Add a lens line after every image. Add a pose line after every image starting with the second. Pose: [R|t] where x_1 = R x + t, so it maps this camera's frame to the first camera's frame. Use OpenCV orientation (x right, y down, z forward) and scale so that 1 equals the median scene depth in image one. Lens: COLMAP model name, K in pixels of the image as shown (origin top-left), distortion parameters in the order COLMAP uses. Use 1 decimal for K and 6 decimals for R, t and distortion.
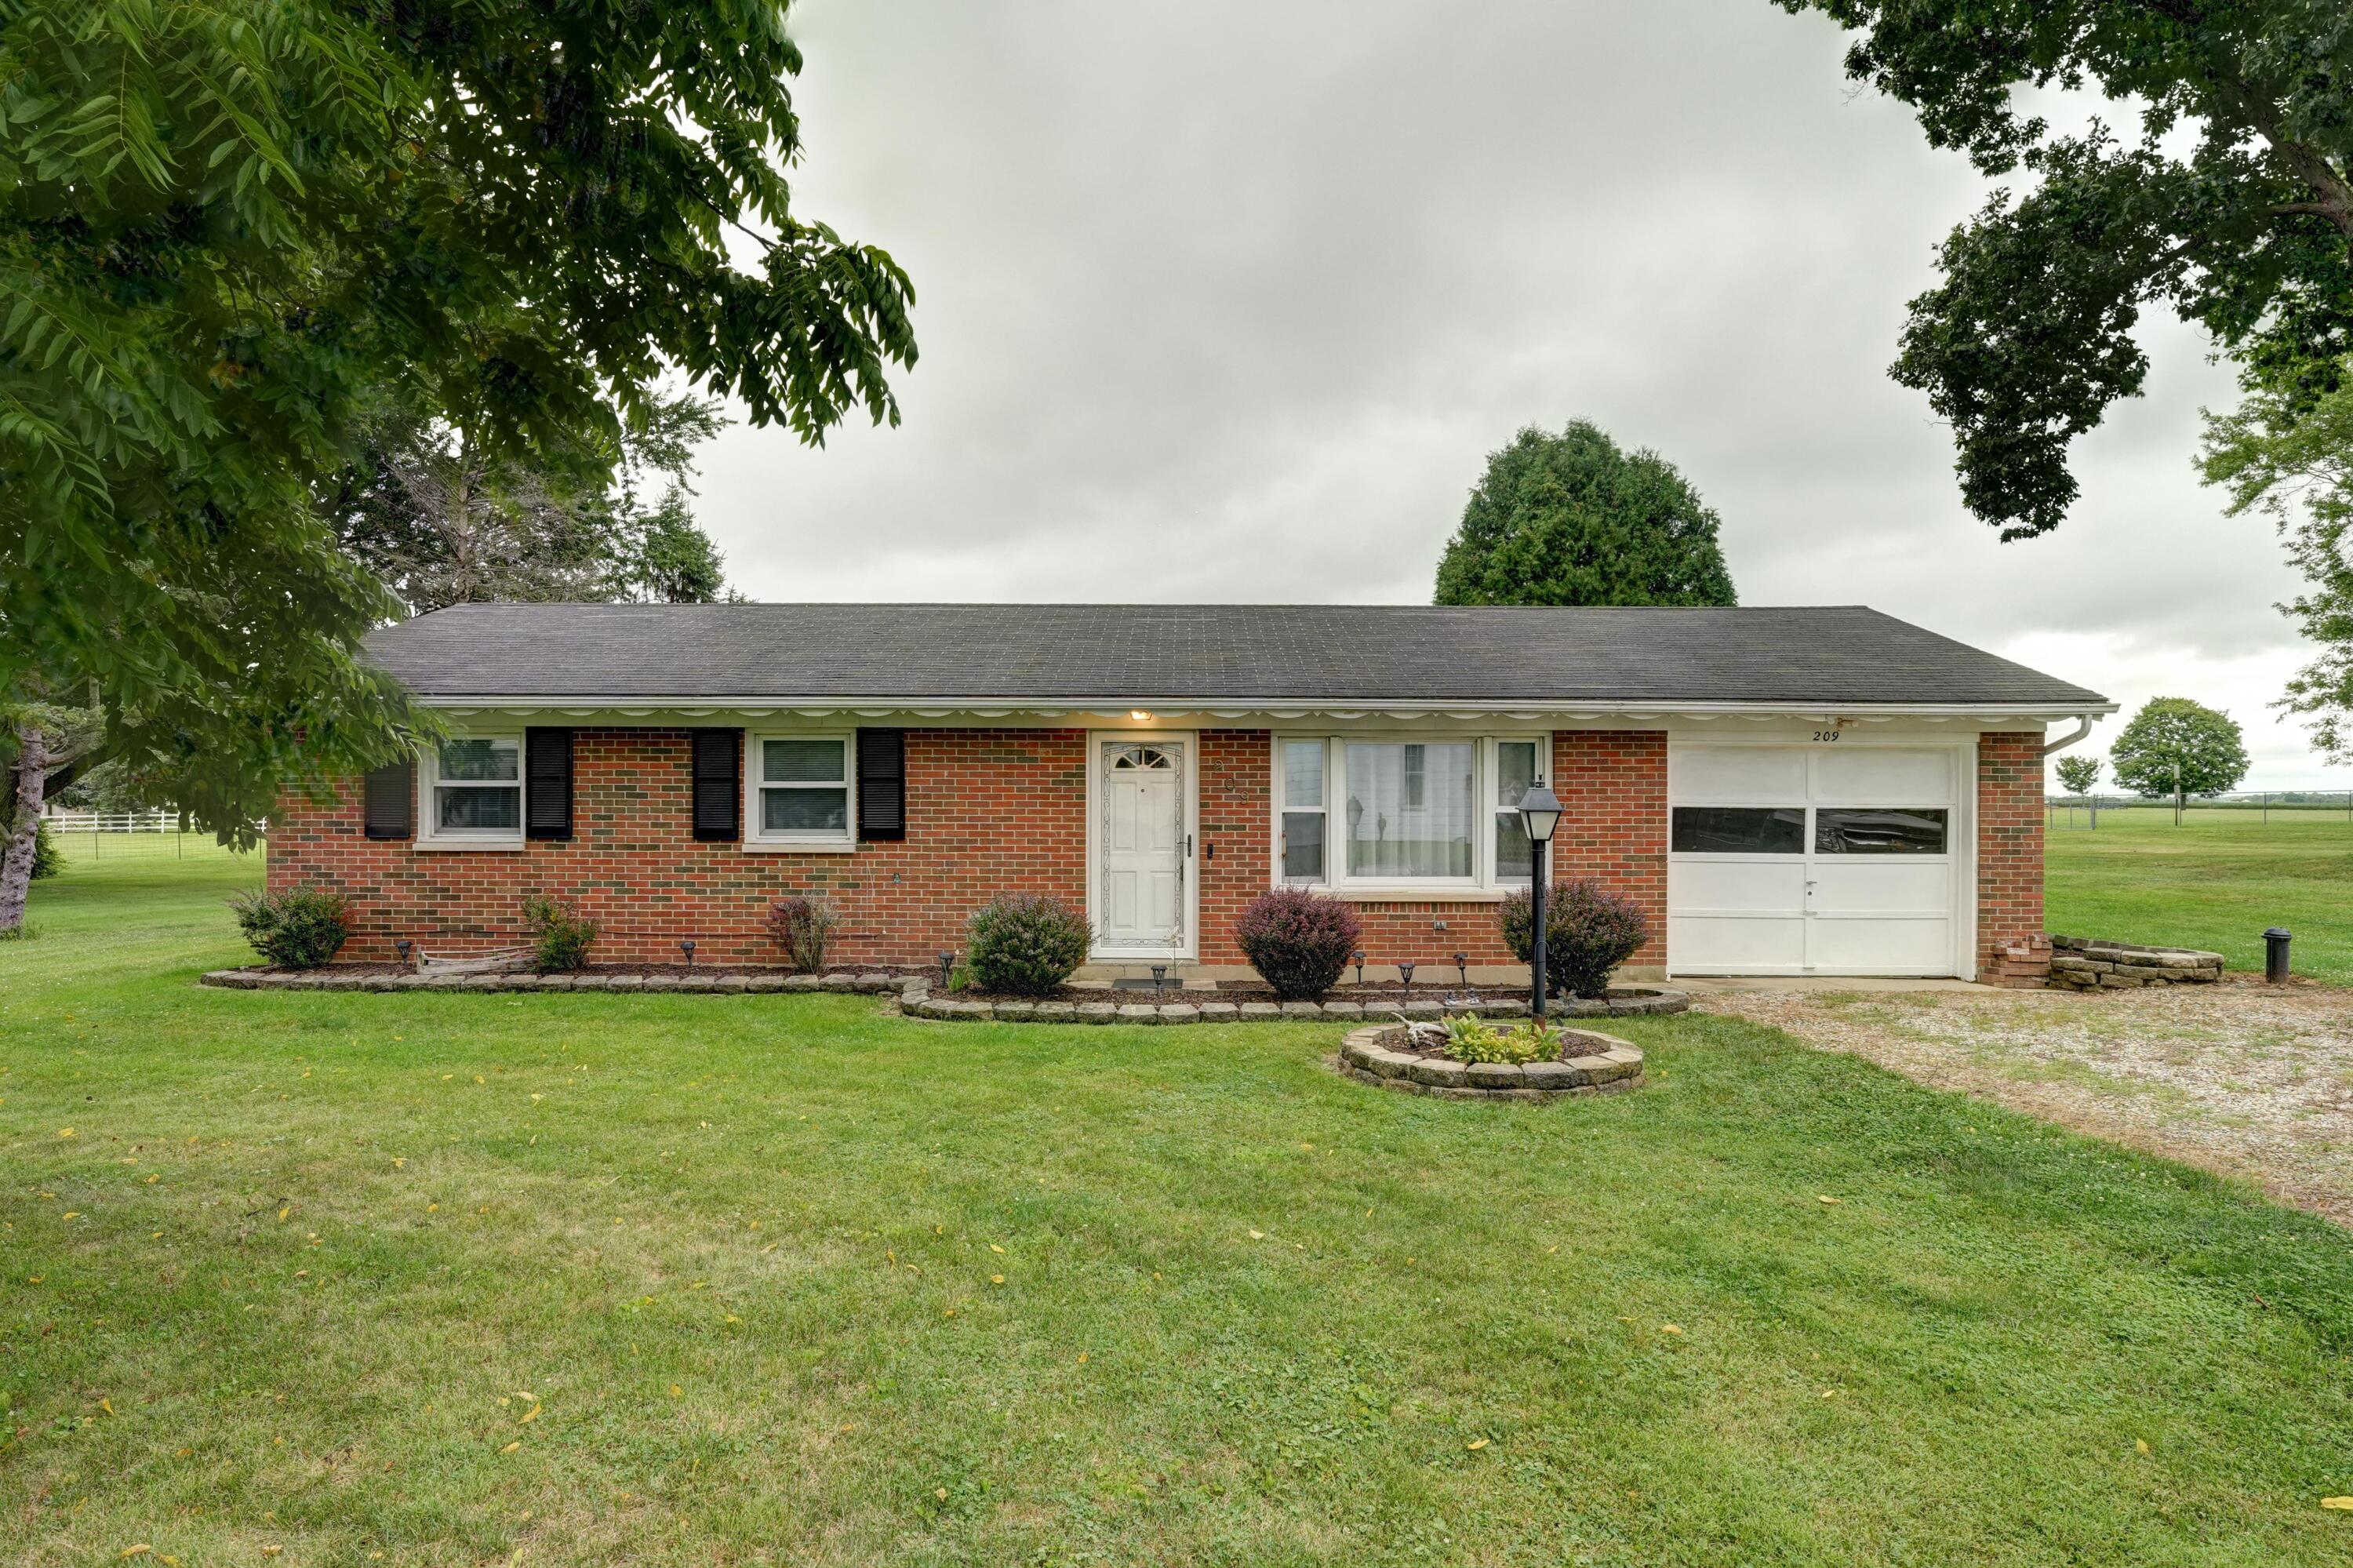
lens RADIAL K [[960.3, 0, 1179.1], [0, 960.3, 808.0], [0, 0, 1]] dist [-0.015076, -0.000371]
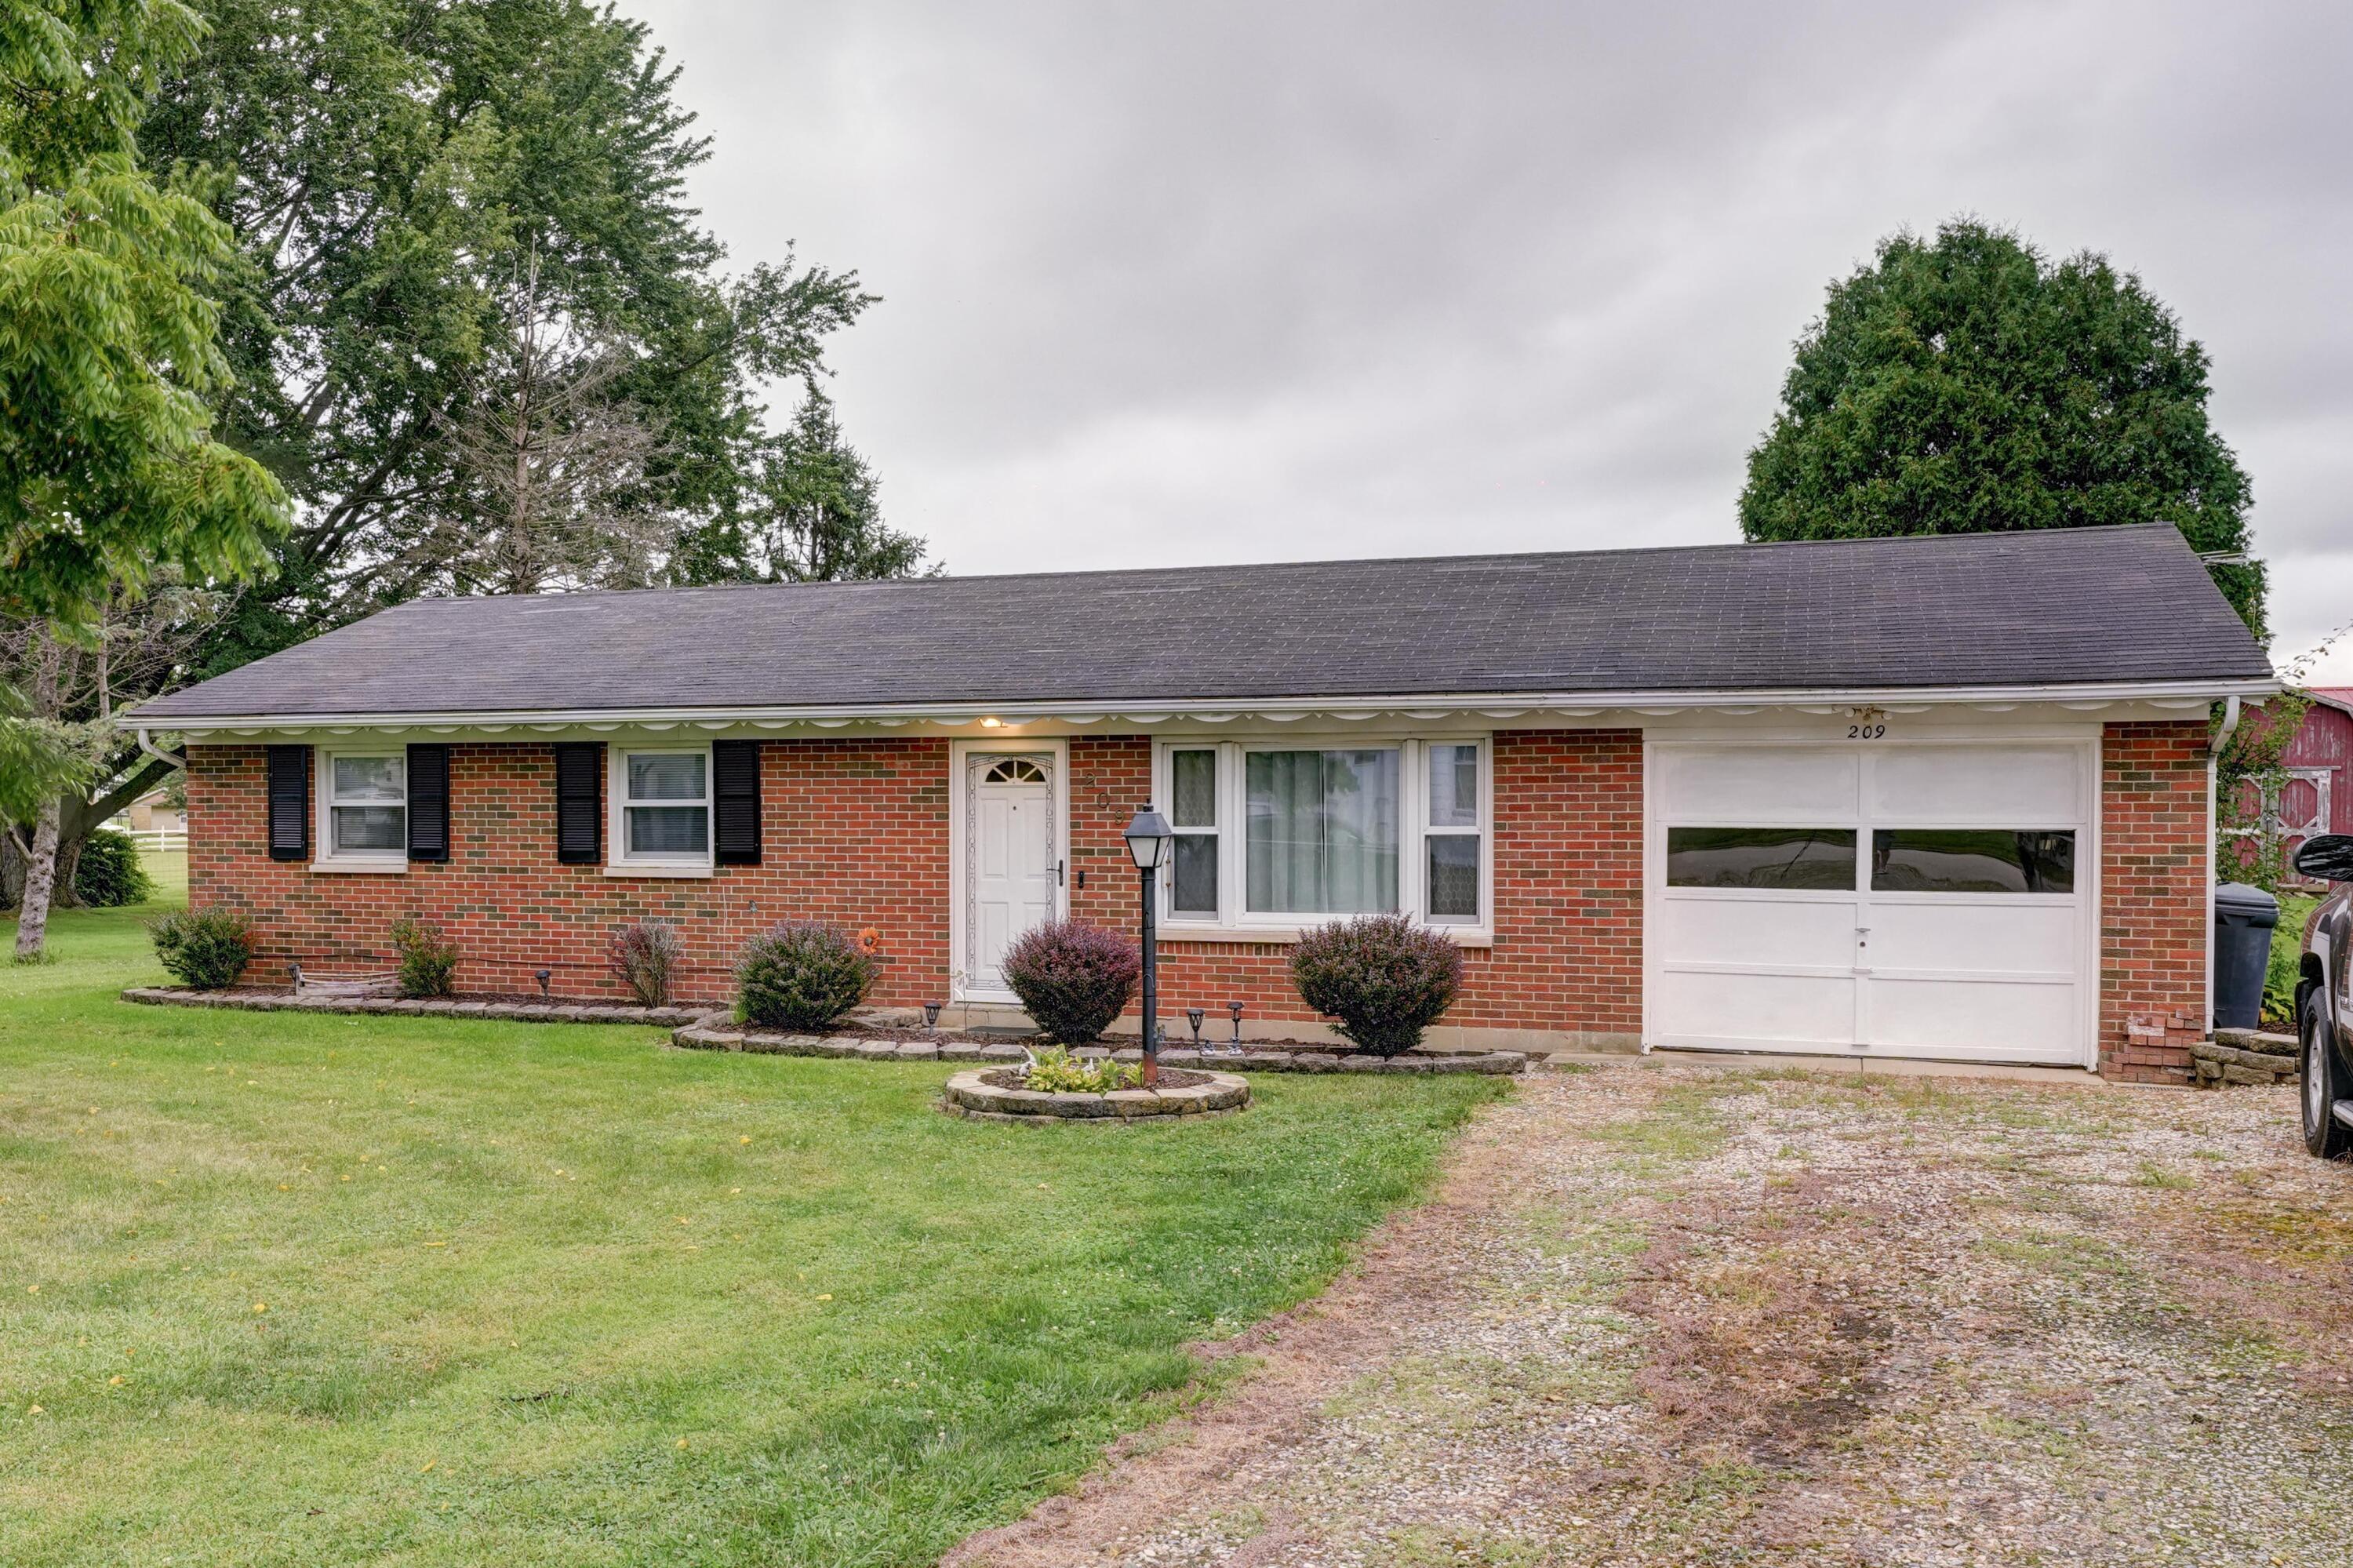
lens RADIAL K [[1388.0, 0, 1134.5], [0, 1388.0, 843.3], [0, 0, 1]] dist [-0.001259, 0.002381]
pose [[0.968755, 0.002421, -0.248008, 0.384431], [0.001507, 0.999876, 0.015648, -0.006305], [0.248016, -0.015532, 0.968632, -0.179071]]
